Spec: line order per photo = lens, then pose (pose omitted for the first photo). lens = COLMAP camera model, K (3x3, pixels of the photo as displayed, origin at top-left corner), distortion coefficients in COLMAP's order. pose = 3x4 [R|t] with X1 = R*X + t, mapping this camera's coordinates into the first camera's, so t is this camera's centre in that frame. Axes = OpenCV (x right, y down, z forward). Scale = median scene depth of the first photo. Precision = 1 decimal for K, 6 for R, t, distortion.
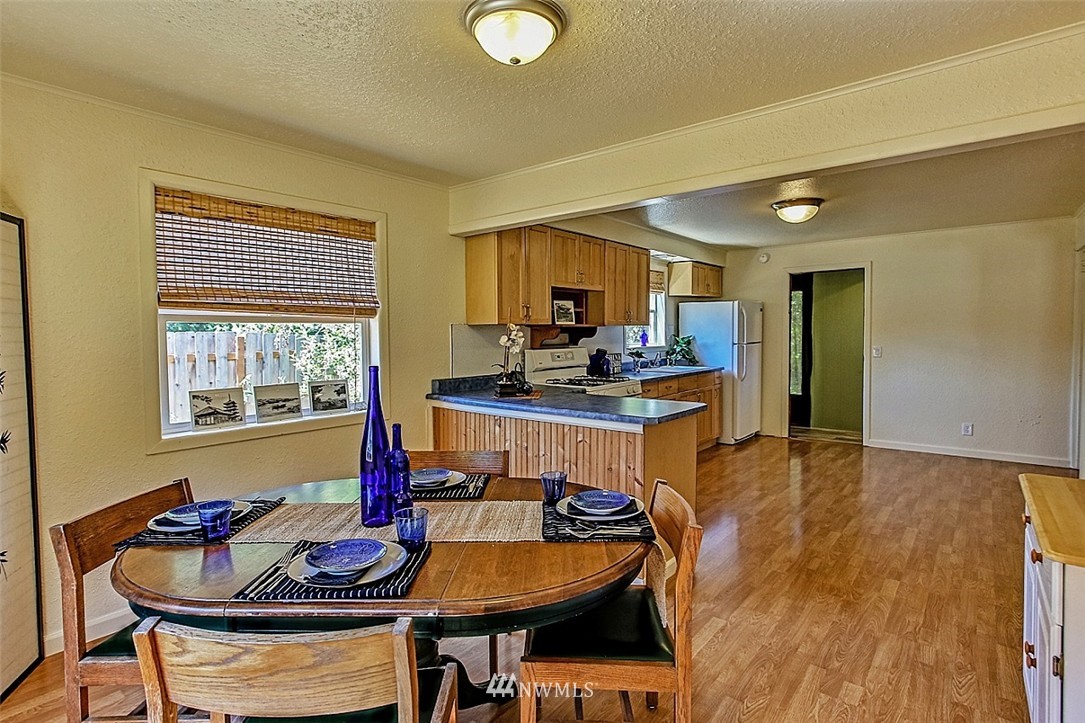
lens RADIAL K [[542.4, 0, 535.1], [0, 542.4, 350.0], [0, 0, 1]] dist [-0.016758, 0.000734]
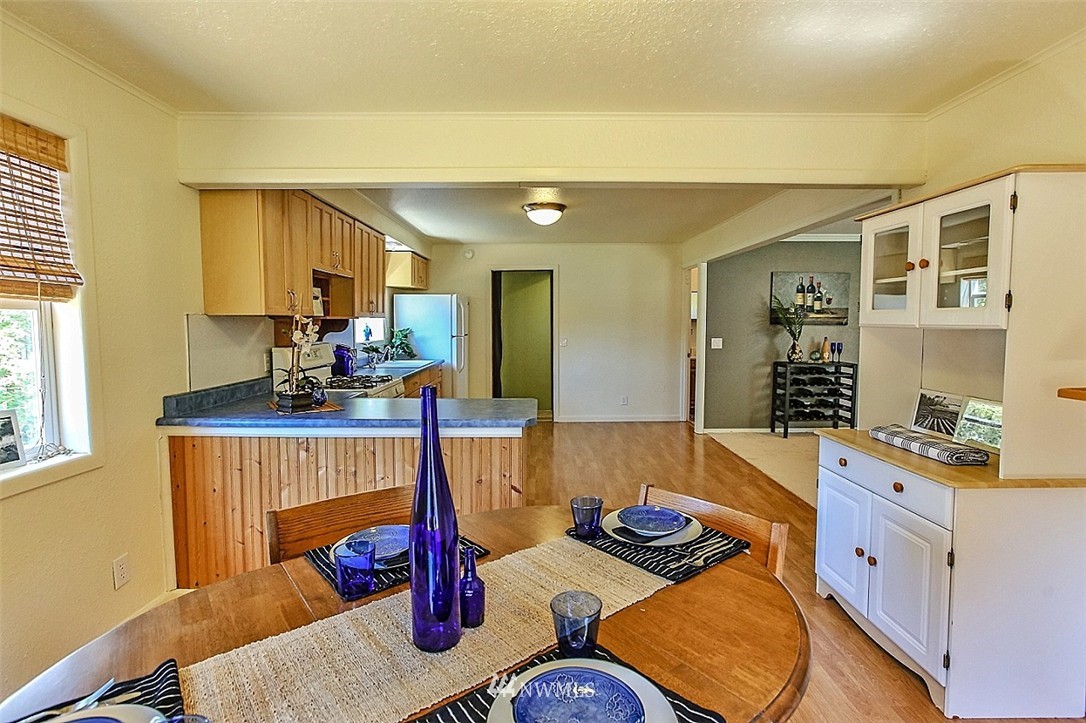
lens RADIAL K [[535.9, 0, 541.1], [0, 535.9, 350.8], [0, 0, 1]] dist [-0.033819, 0.025781]
pose [[0.765025, -0.027514, 0.643412, -0.207230], [0.016373, 0.999595, 0.023278, -0.007369], [-0.643792, -0.007274, 0.765166, 0.162227]]
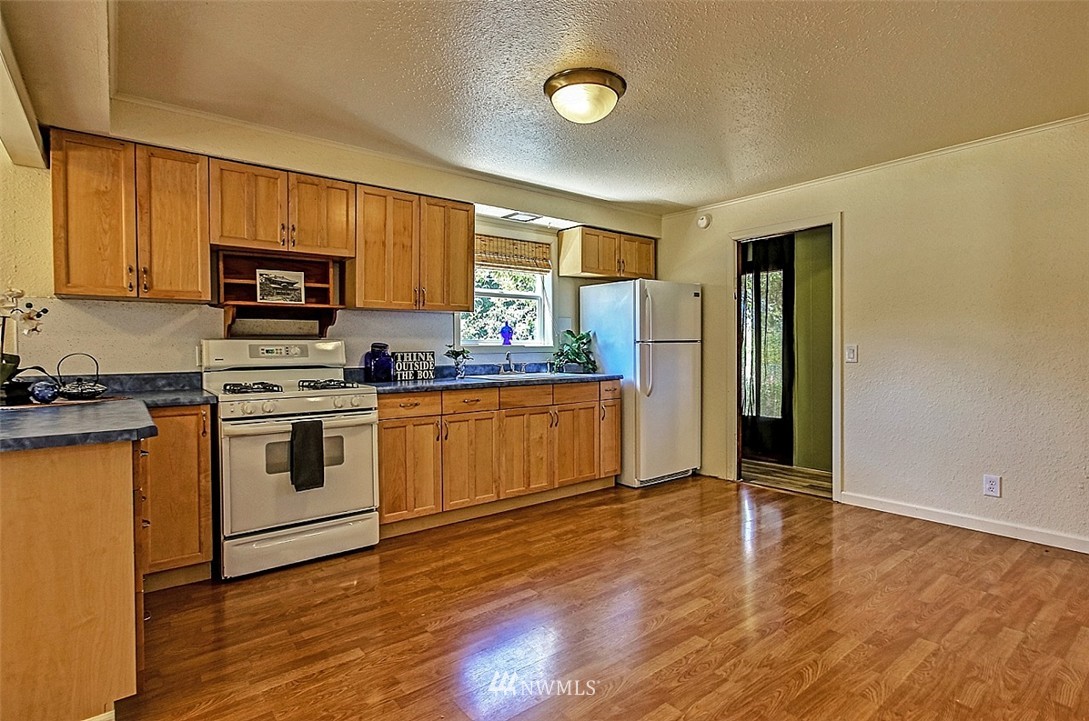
lens RADIAL K [[541.3, 0, 556.6], [0, 541.3, 356.7], [0, 0, 1]] dist [-0.019730, 0.000783]
pose [[0.981252, 0.007567, -0.192581, 0.538733], [-0.010411, 0.999851, -0.013762, 0.024613], [0.192449, 0.015509, 0.981185, 0.405457]]
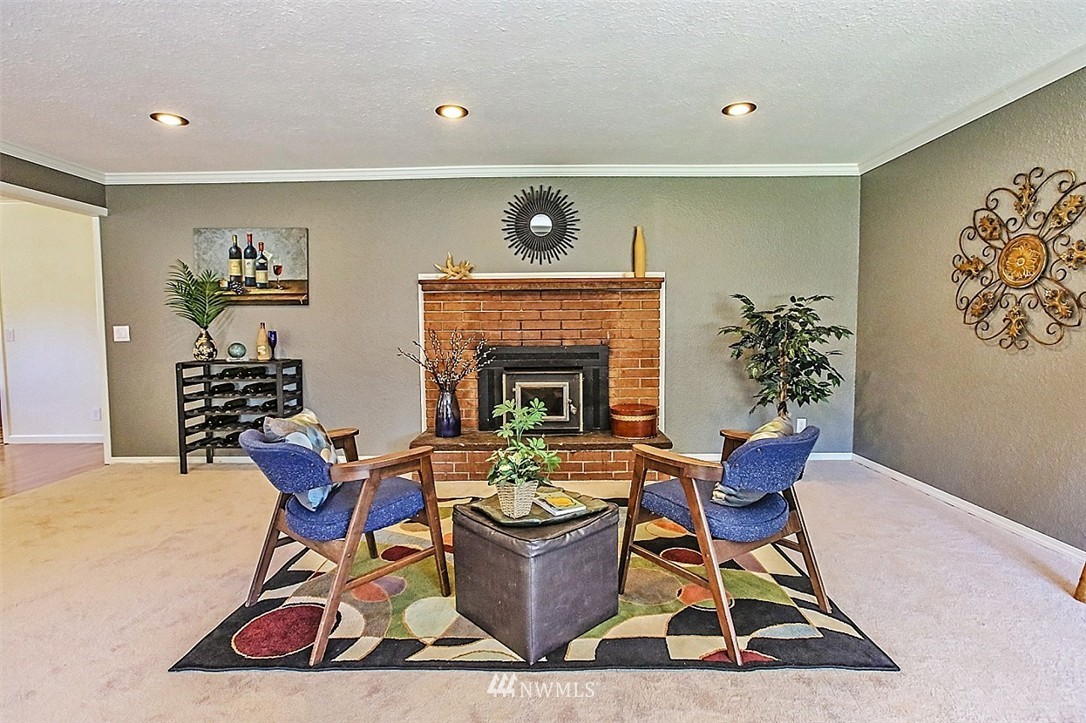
lens RADIAL K [[525.7, 0, 541.7], [0, 525.7, 351.7], [0, 0, 1]] dist [-0.032499, 0.021434]
pose [[0.780950, -0.027397, 0.623992, 1.012326], [0.022040, 0.999624, 0.016305, 0.045571], [-0.624204, 0.001019, 0.781261, -0.258986]]
